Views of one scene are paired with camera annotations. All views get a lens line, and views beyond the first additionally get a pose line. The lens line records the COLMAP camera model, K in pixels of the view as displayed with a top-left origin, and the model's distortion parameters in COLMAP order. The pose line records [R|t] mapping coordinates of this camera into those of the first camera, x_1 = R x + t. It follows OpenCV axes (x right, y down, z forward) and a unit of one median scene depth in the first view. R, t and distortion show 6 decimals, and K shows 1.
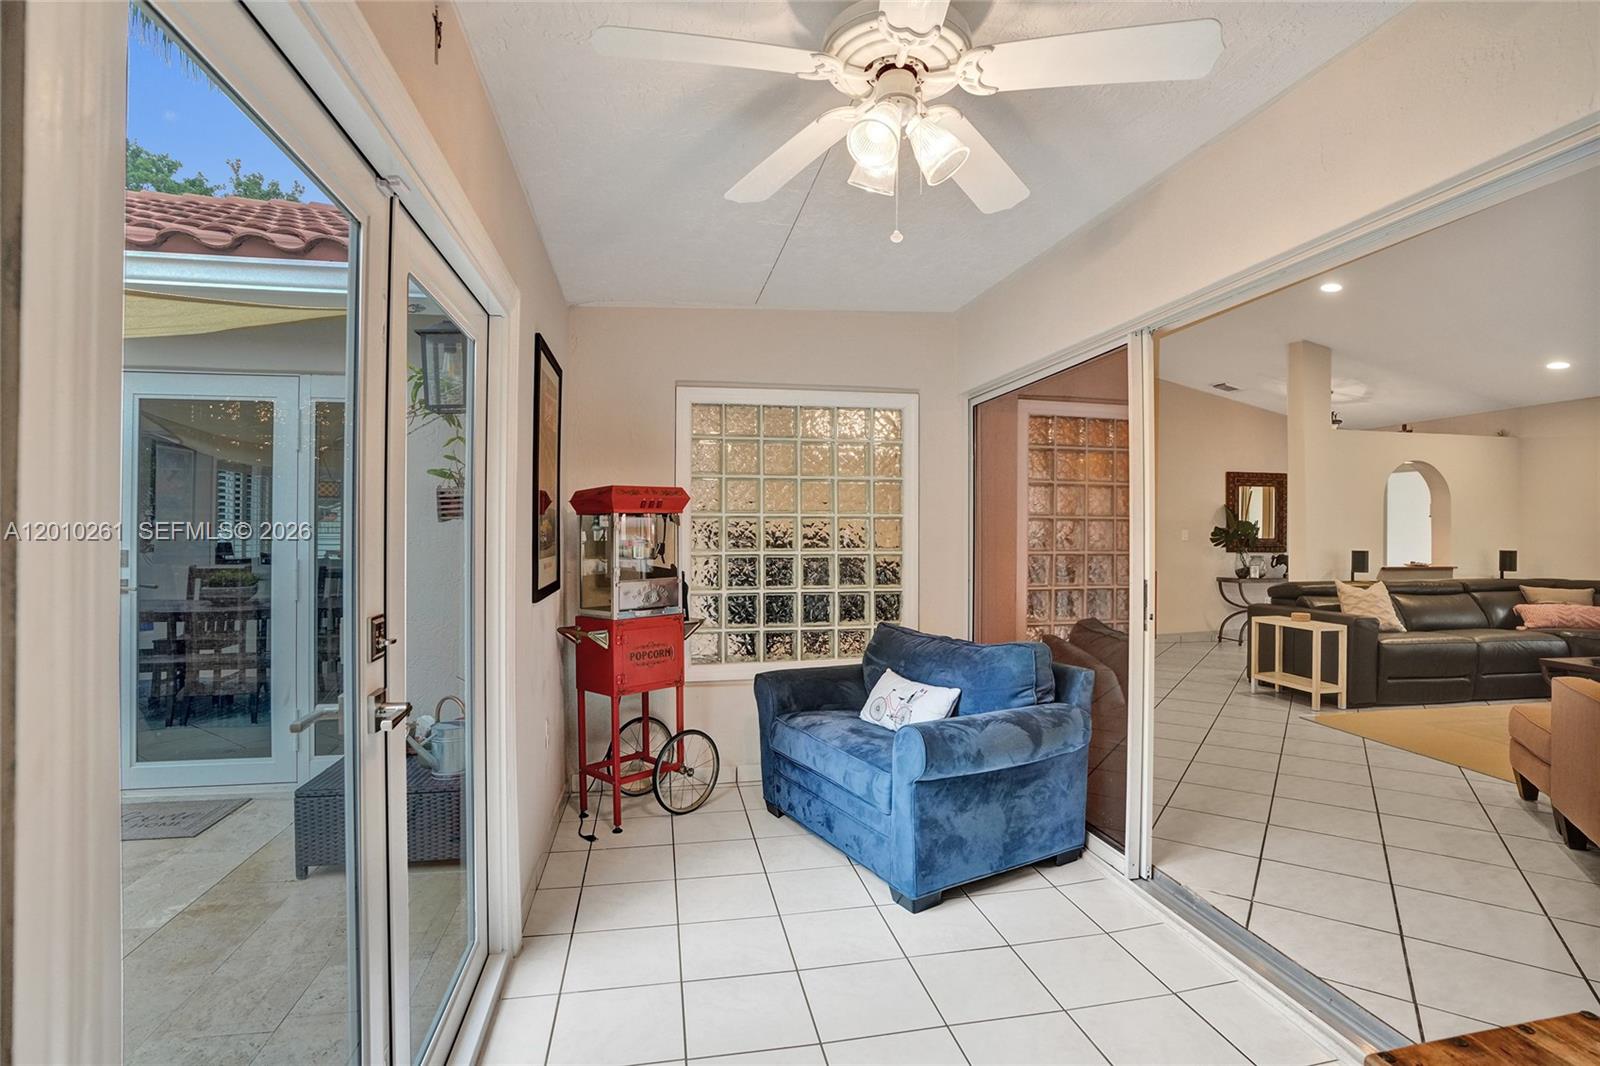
lens RADIAL K [[752.0, 0, 800.0], [0, 752.0, 533.0], [0, 0, 1]] dist [-0.069522, 0.018980]
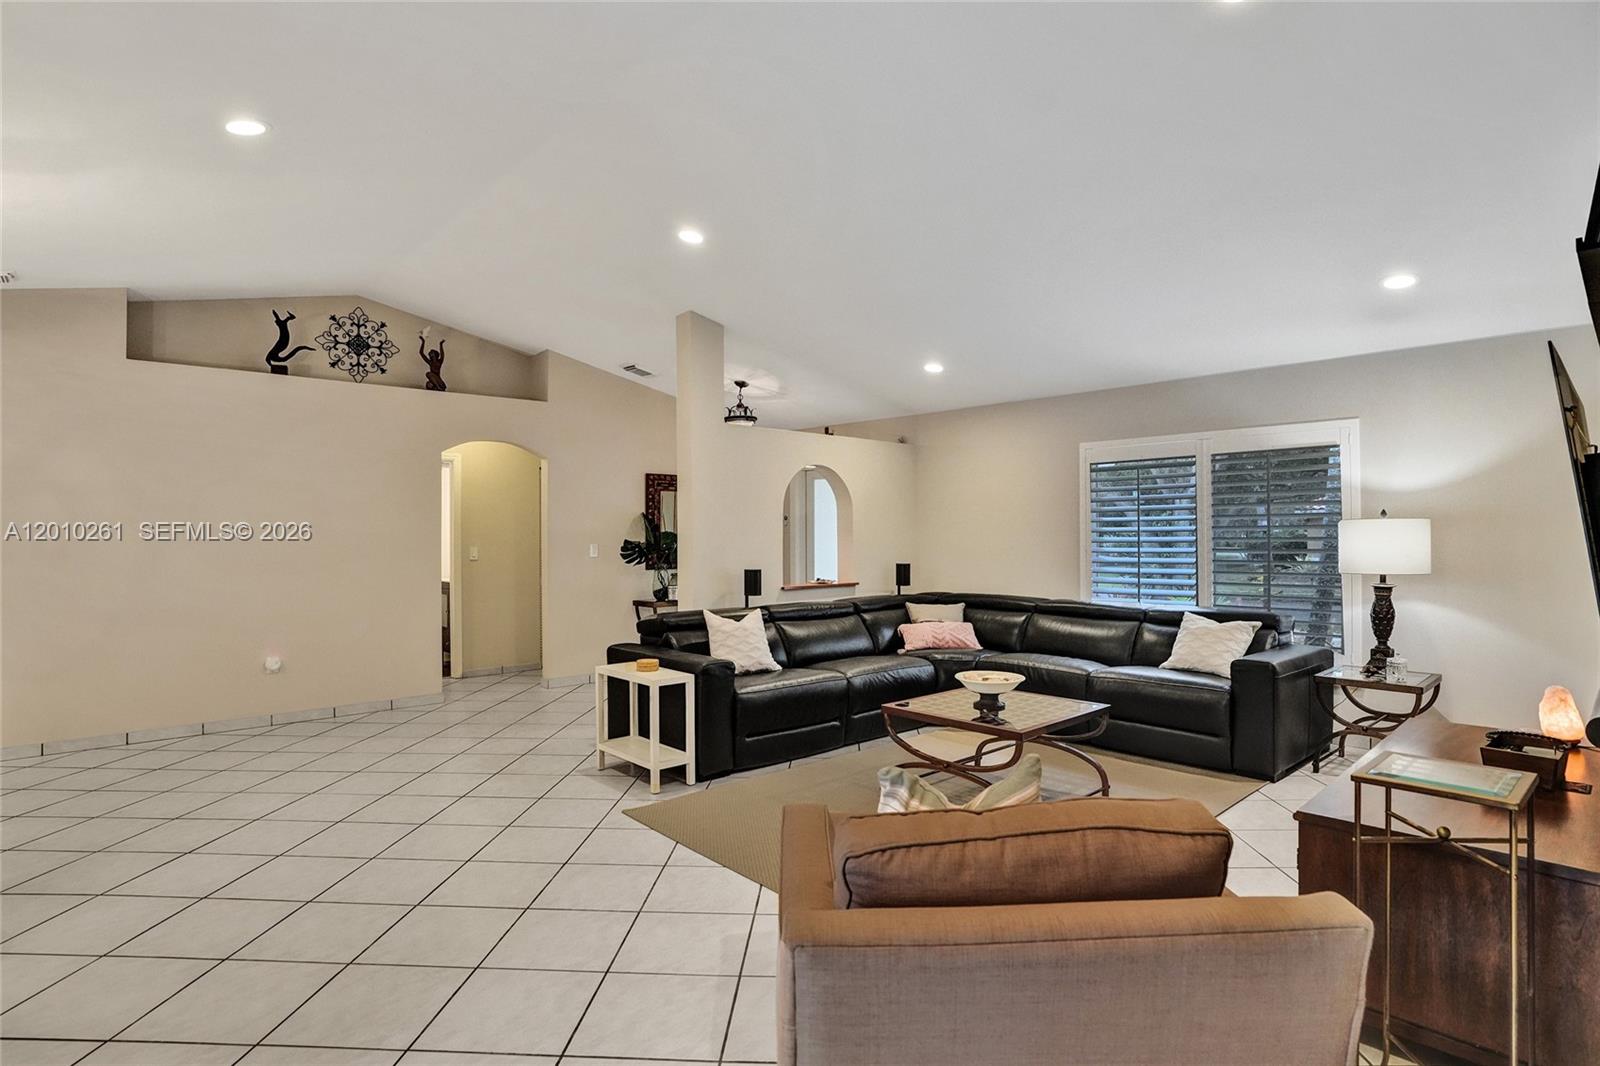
lens RADIAL K [[789.4, 0, 810.9], [0, 789.4, 536.5], [0, 0, 1]] dist [-0.076629, 0.032412]
pose [[0.844962, -0.010530, 0.534722, 0.356715], [0.010373, 0.999941, 0.003300, -0.017054], [-0.534725, 0.002758, 0.845021, 0.200532]]
